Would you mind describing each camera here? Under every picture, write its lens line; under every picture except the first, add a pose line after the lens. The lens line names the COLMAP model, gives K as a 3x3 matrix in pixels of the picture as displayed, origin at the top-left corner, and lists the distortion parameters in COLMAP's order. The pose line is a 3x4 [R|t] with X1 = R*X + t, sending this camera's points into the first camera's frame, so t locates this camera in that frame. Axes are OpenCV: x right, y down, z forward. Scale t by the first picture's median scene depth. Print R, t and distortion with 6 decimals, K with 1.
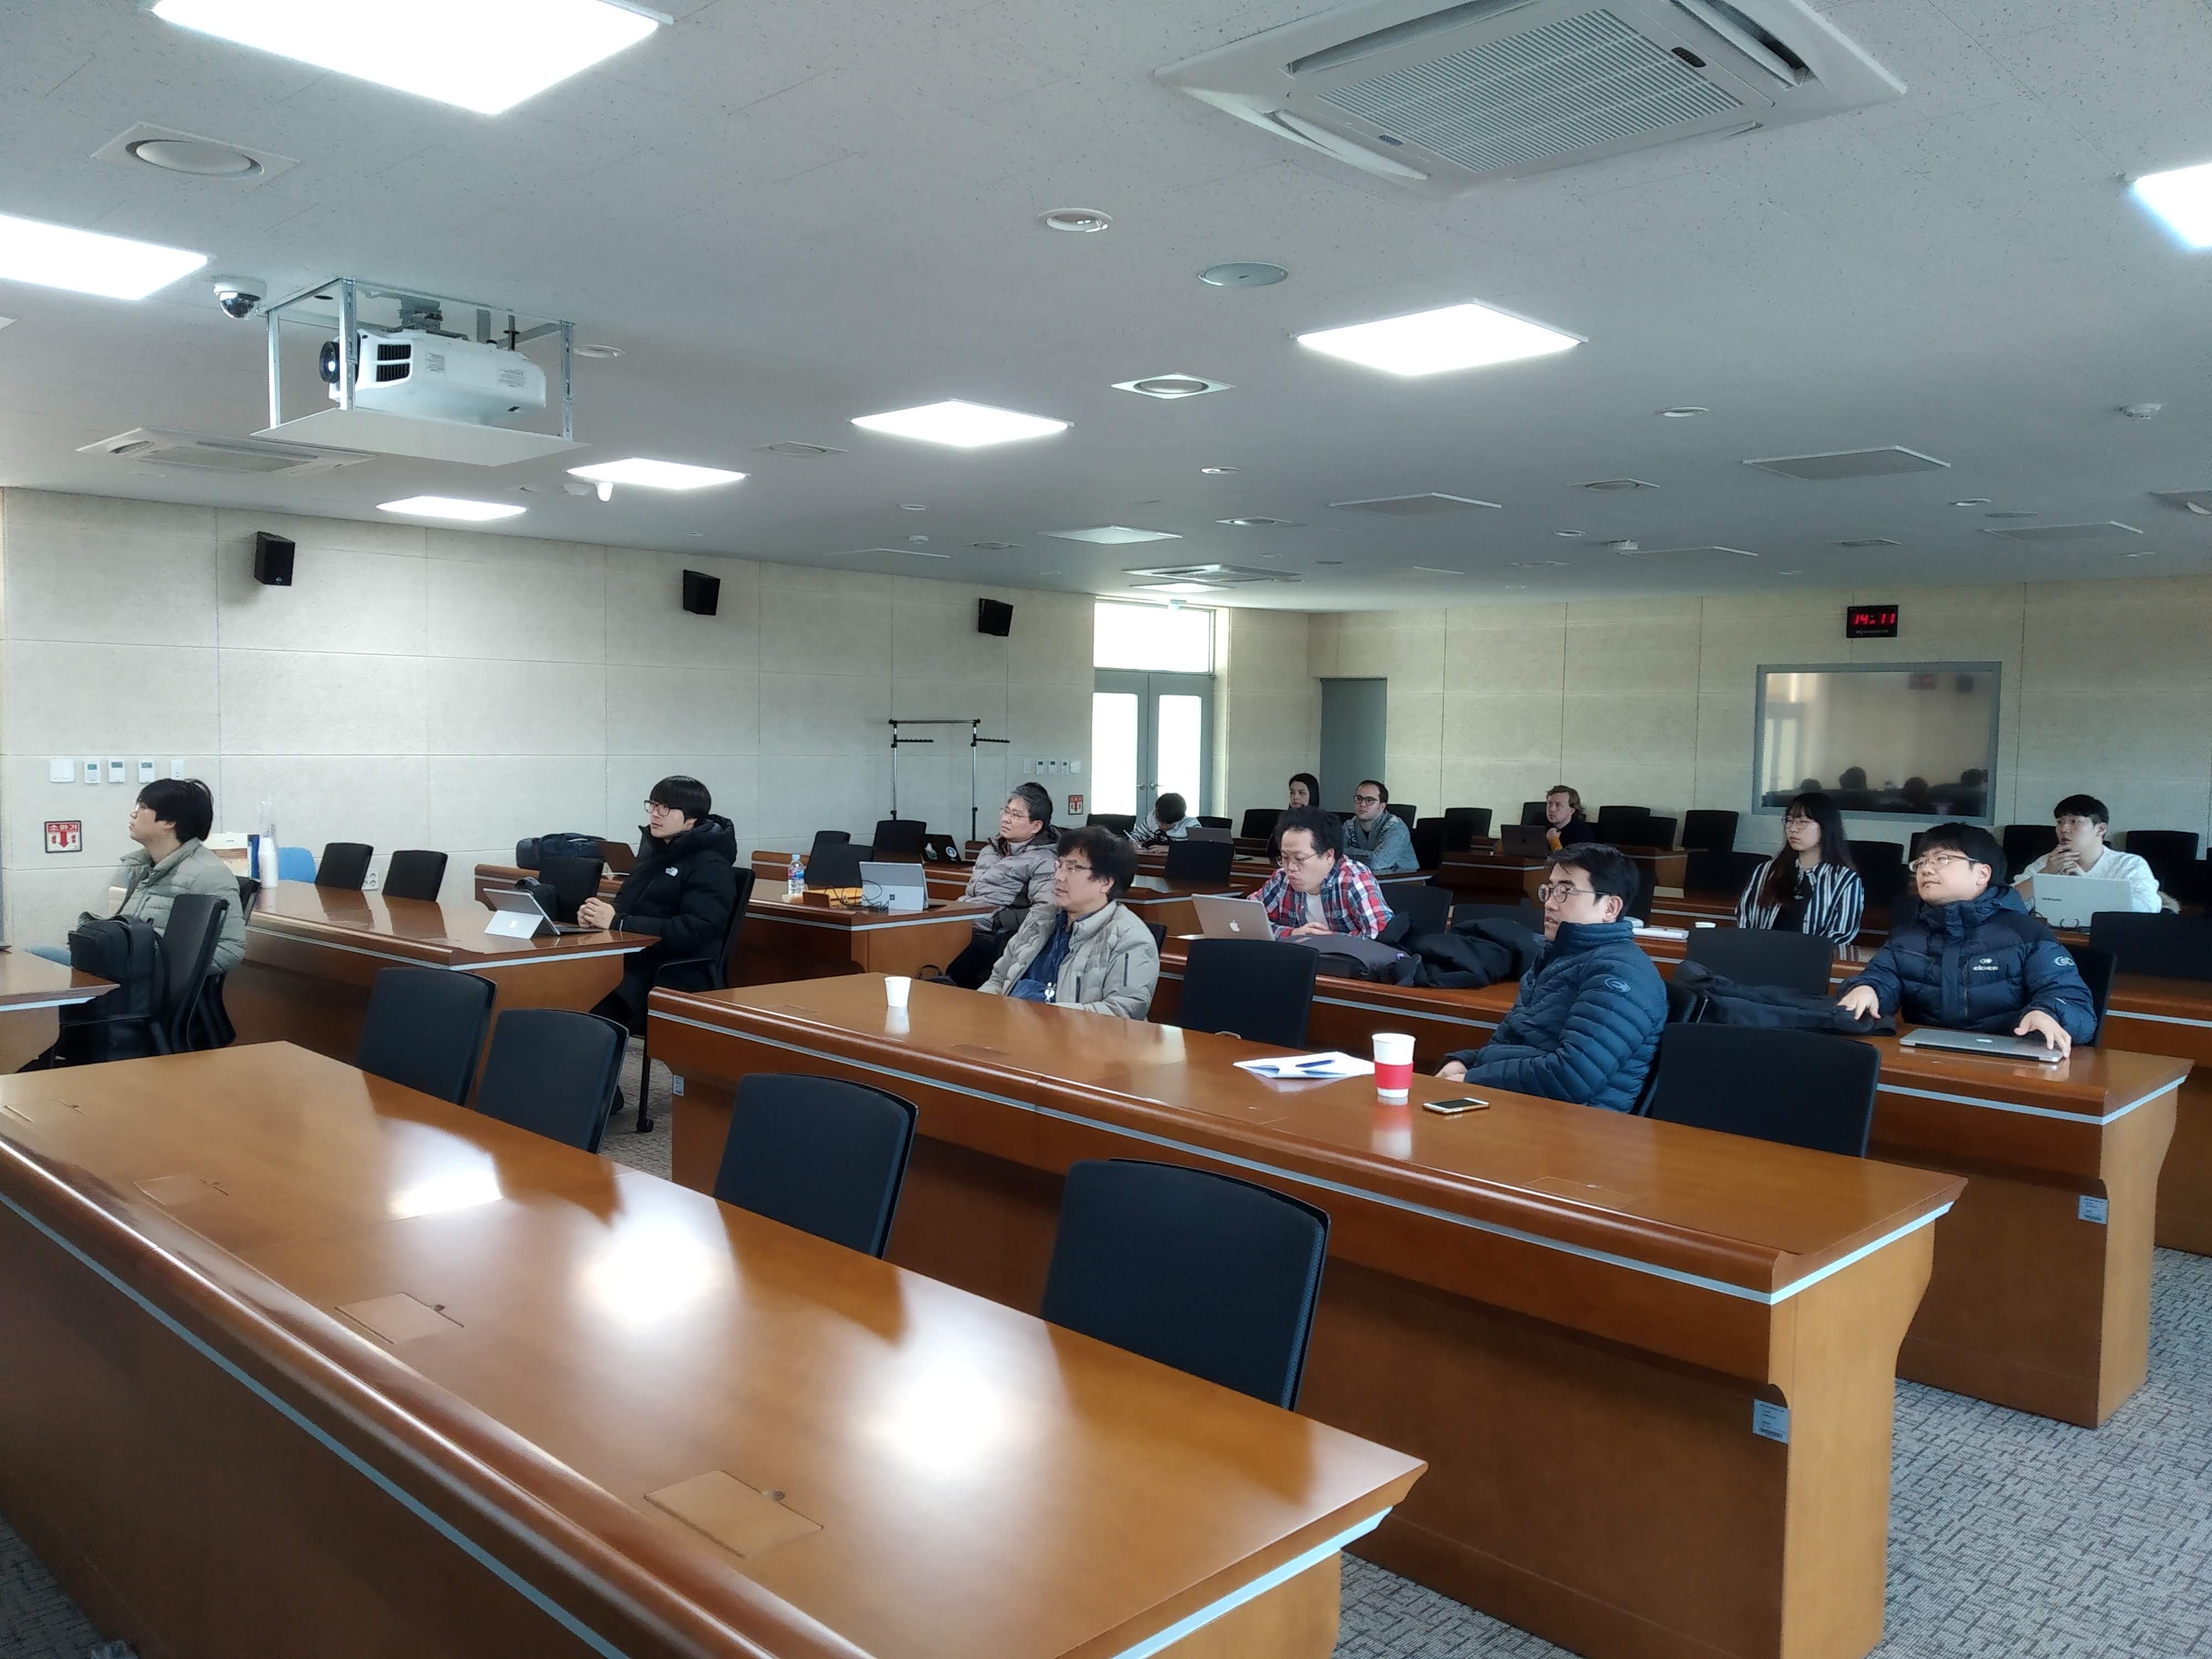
lens RADIAL K [[1698.1, 0, 1094.9], [0, 1698.1, 827.2], [0, 0, 1]] dist [0.023641, -0.020967]
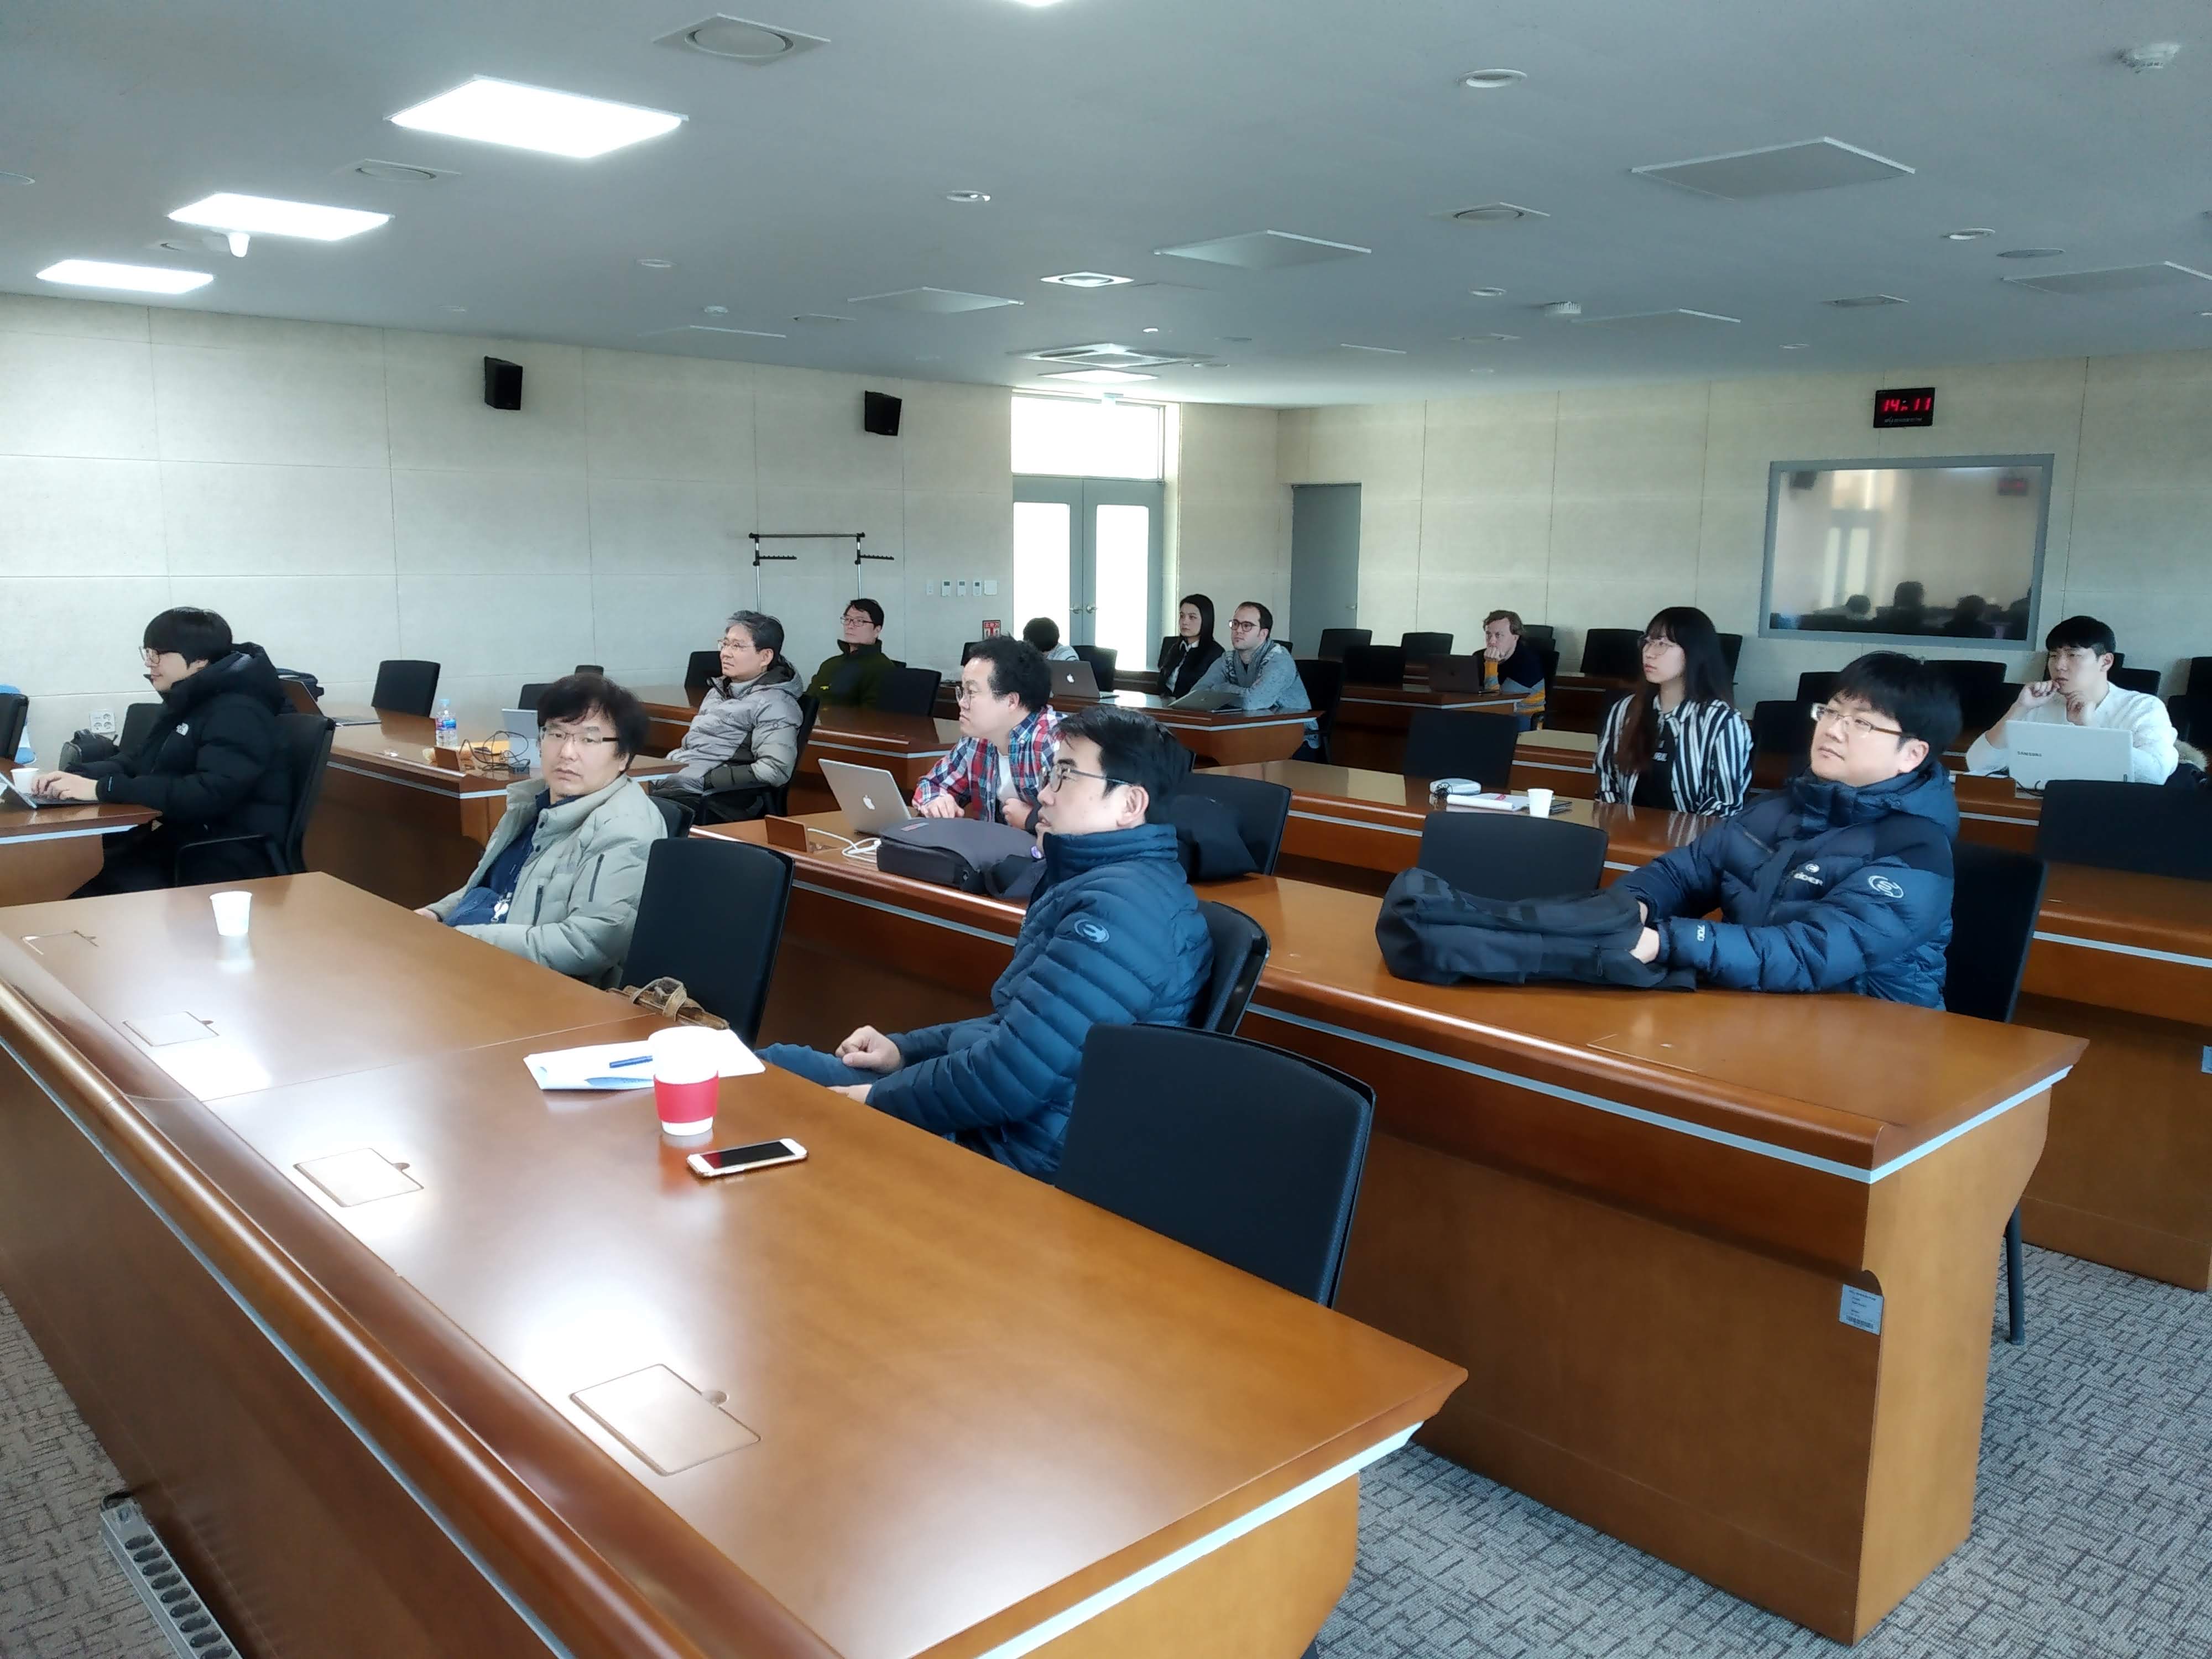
lens RADIAL K [[1698.1, 0, 1120.1], [0, 1698.1, 822.8], [0, 0, 1]] dist [0.023641, -0.020967]
pose [[0.998903, 0.001586, -0.046798, 0.134338], [0.003198, 0.994783, 0.101965, -0.004951], [0.046715, -0.102003, 0.993687, 0.154007]]
